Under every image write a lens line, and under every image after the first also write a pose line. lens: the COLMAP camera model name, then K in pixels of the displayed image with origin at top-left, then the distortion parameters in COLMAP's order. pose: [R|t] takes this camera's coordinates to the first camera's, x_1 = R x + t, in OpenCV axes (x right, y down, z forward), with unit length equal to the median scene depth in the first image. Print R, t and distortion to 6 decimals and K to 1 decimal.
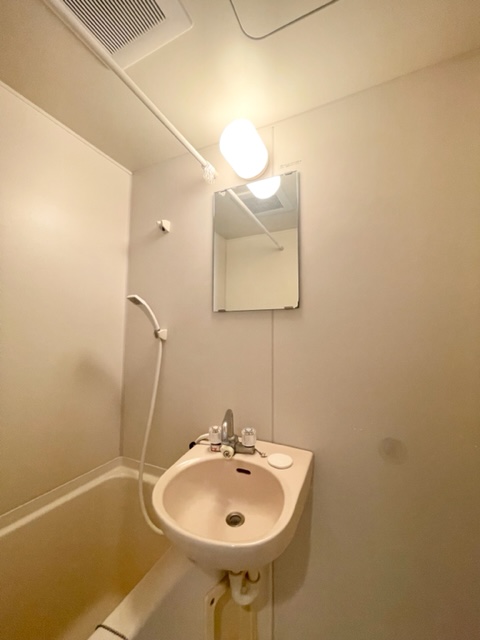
lens RADIAL K [[260.1, 0, 241.5], [0, 260.1, 323.4], [0, 0, 1]] dist [-0.001521, 0.000168]
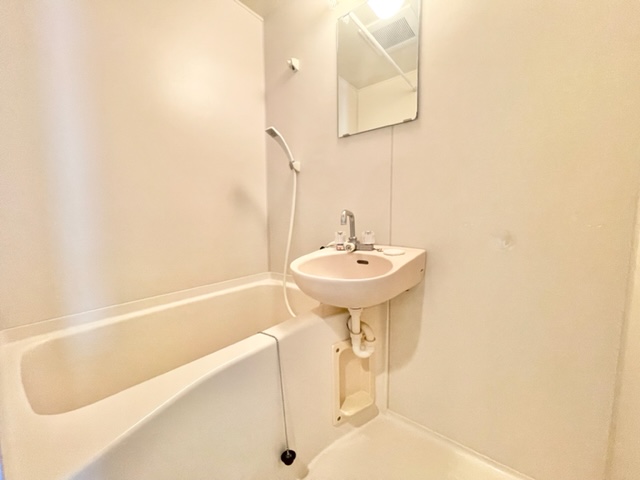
lens RADIAL K [[260.1, 0, 317.0], [0, 260.1, 241.0], [0, 0, 1]] dist [-0.001521, 0.000168]
pose [[0.971282, 0.006796, -0.237835, 0.069925], [0.030571, 0.987742, 0.153072, 0.223187], [0.235959, -0.155947, 0.959168, -0.155283]]
